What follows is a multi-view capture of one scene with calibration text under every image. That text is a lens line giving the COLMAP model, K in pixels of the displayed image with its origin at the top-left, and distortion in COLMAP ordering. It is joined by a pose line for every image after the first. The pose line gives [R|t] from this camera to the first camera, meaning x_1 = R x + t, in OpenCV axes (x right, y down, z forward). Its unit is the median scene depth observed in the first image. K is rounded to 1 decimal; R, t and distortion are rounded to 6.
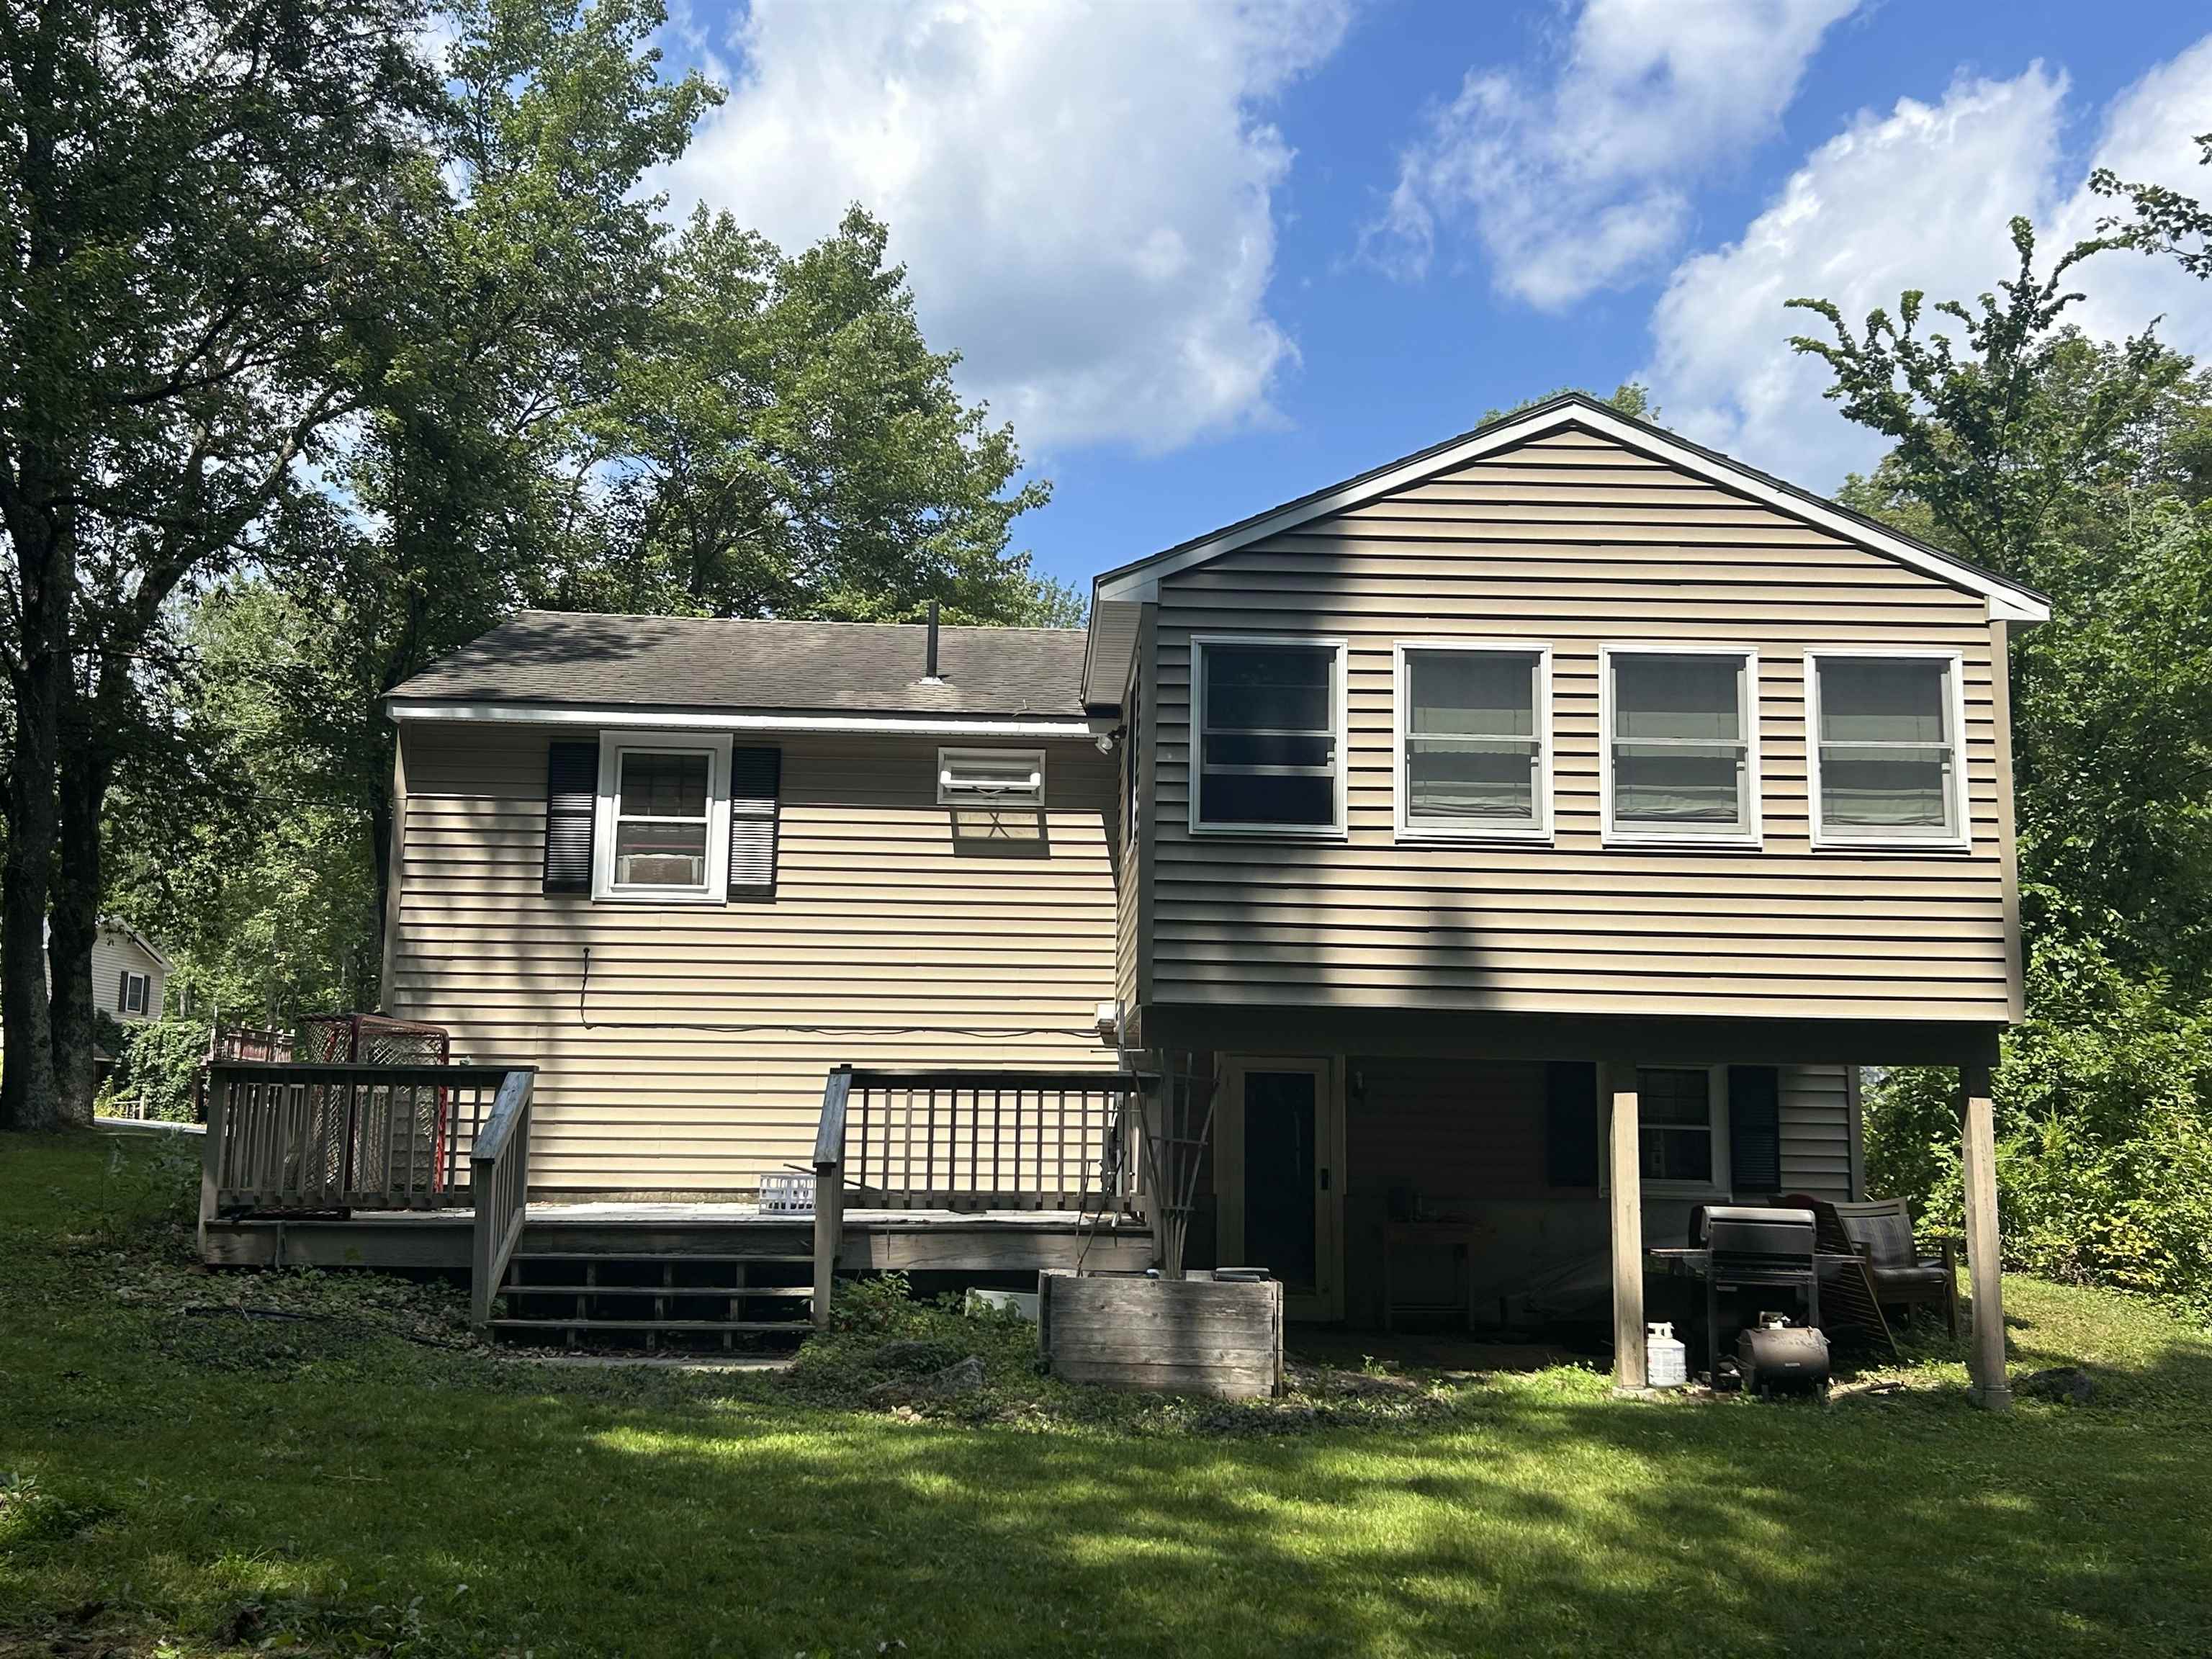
lens RADIAL K [[2144.4, 0, 1095.5], [0, 2144.4, 816.0], [0, 0, 1]] dist [0.052670, 0.000000]
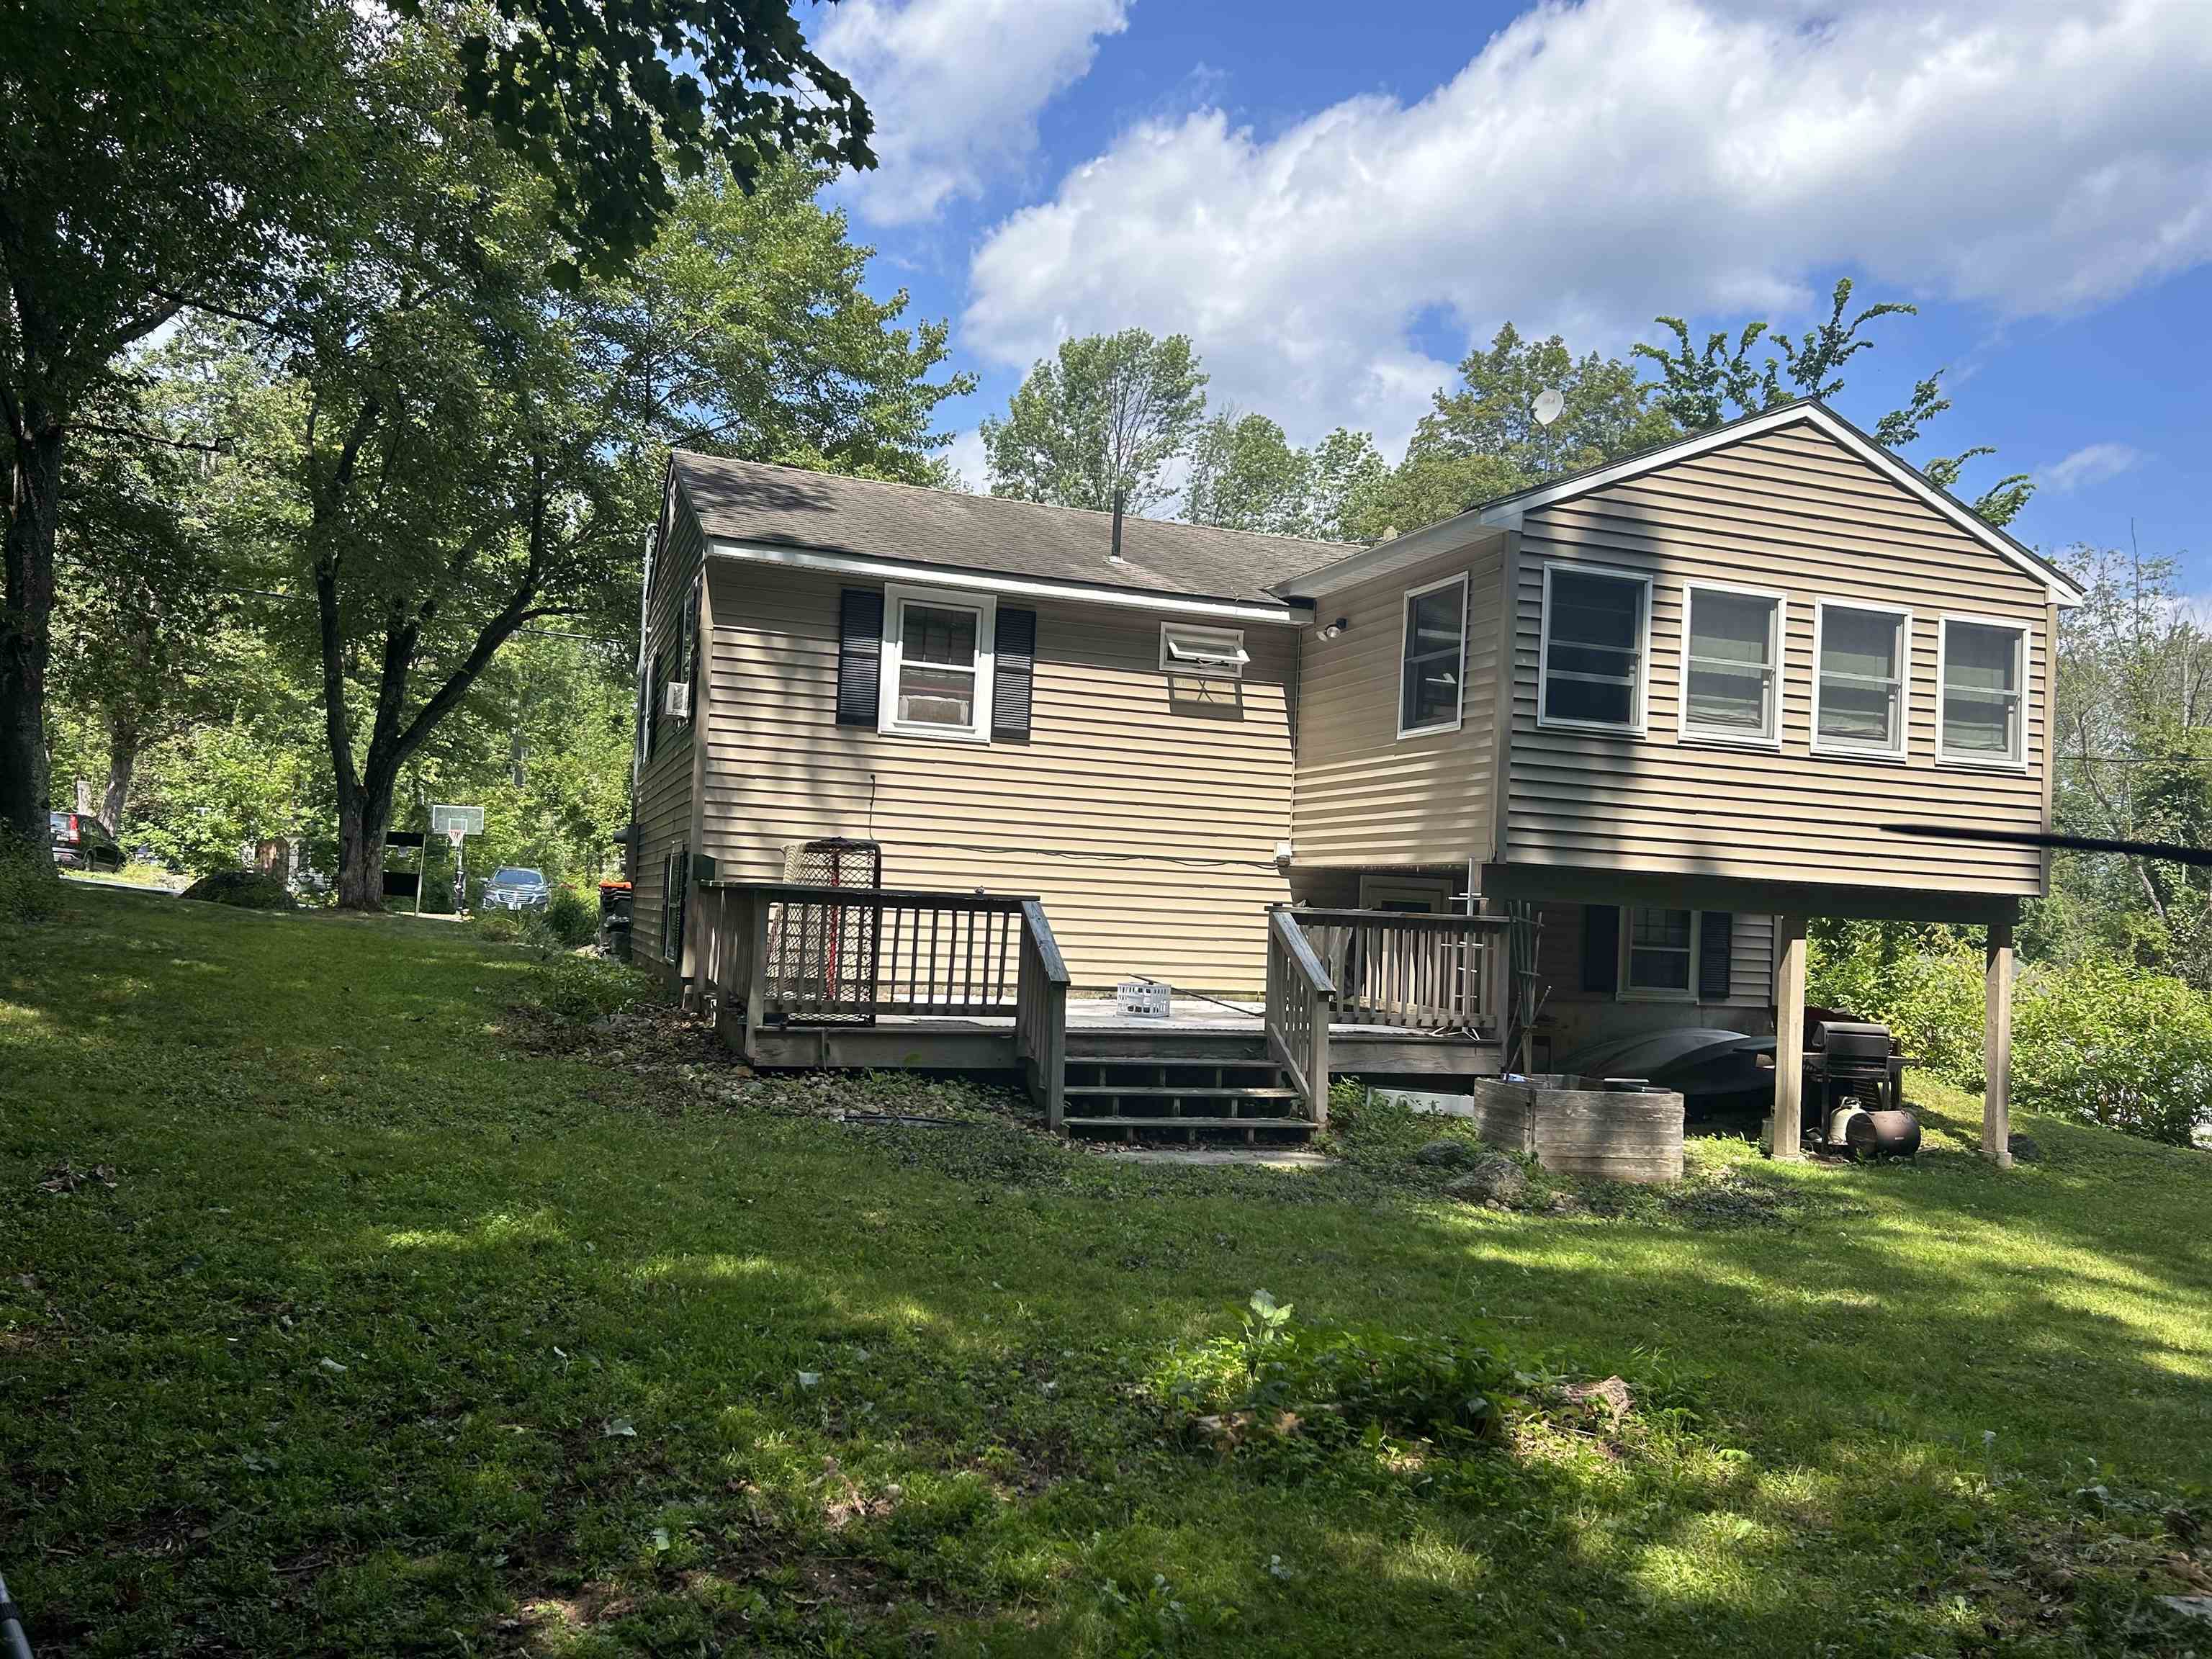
lens RADIAL K [[1657.5, 0, 1122.5], [0, 1657.5, 850.0], [0, 0, 1]] dist [0.055696, -0.025999]
pose [[0.952153, 0.039893, 0.303006, -0.373677], [-0.076944, 0.990799, 0.111339, -0.007422], [-0.295777, -0.129326, 0.946462, 0.121725]]
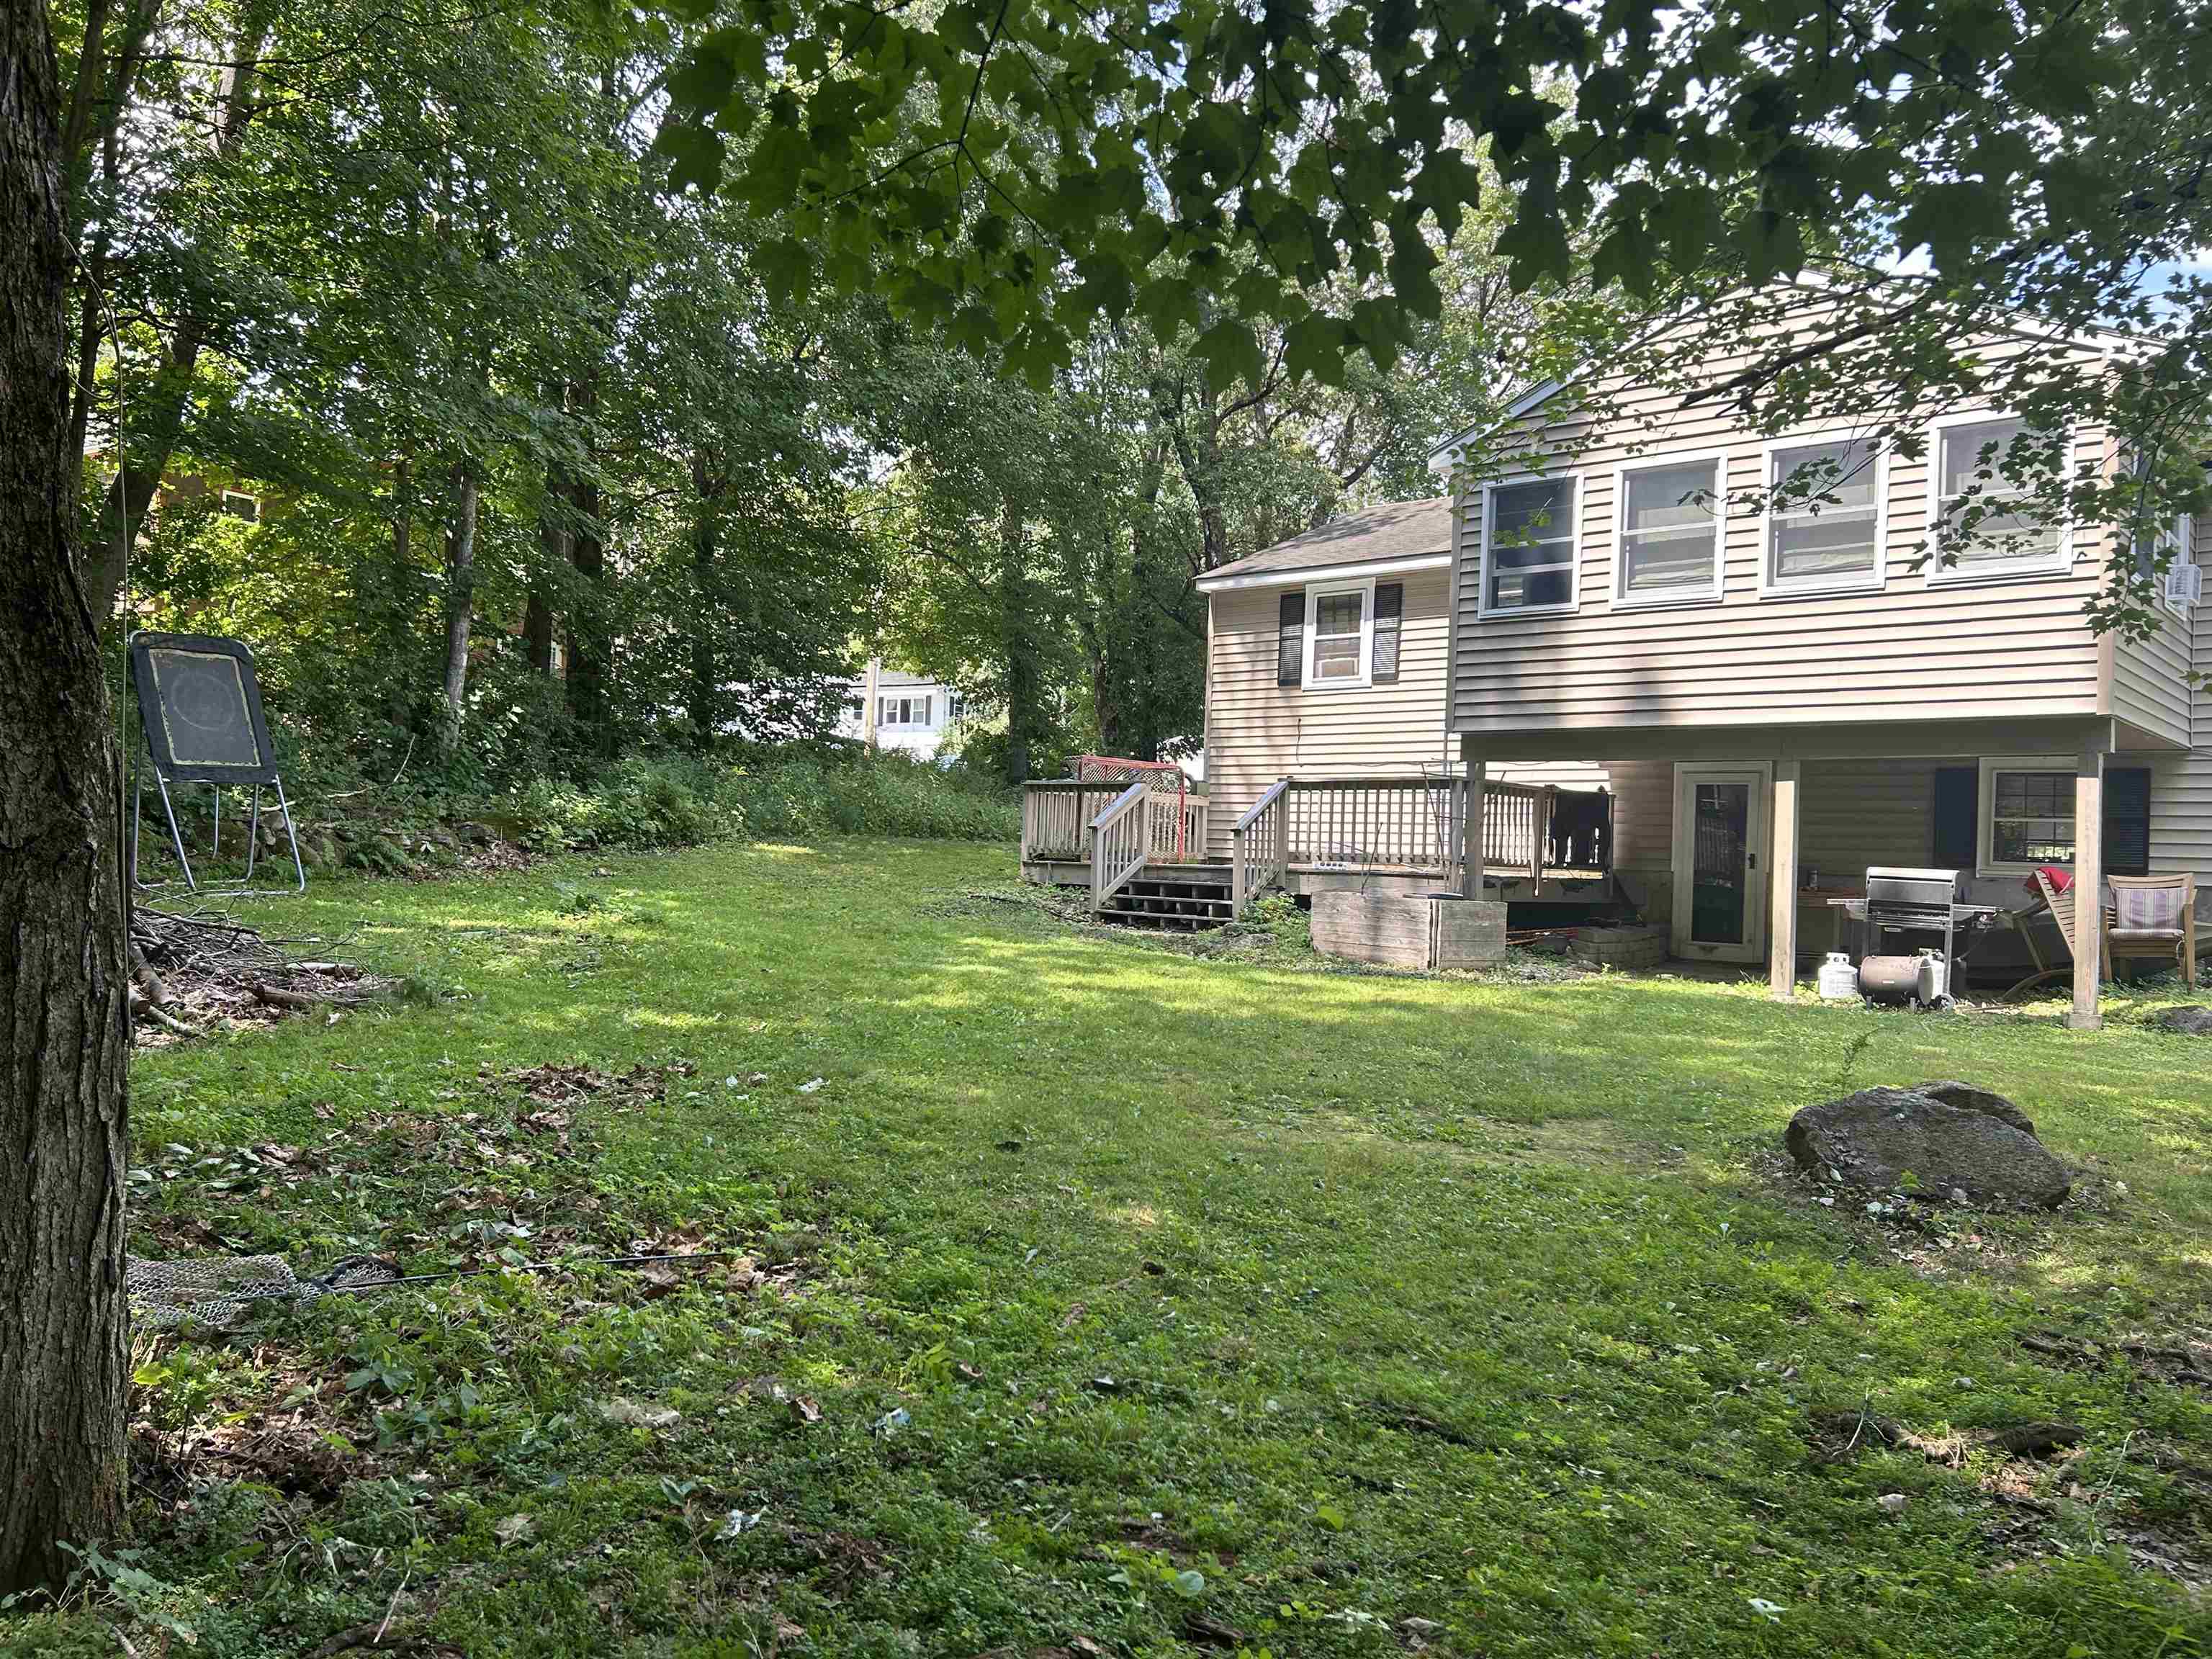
lens RADIAL K [[1657.5, 0, 1095.0], [0, 1657.5, 829.2], [0, 0, 1]] dist [0.055696, -0.025999]
pose [[0.730549, -0.005706, -0.682836, 0.514400], [0.079955, 0.993802, 0.077237, 0.034680], [0.678163, -0.111022, 0.726477, -0.038090]]
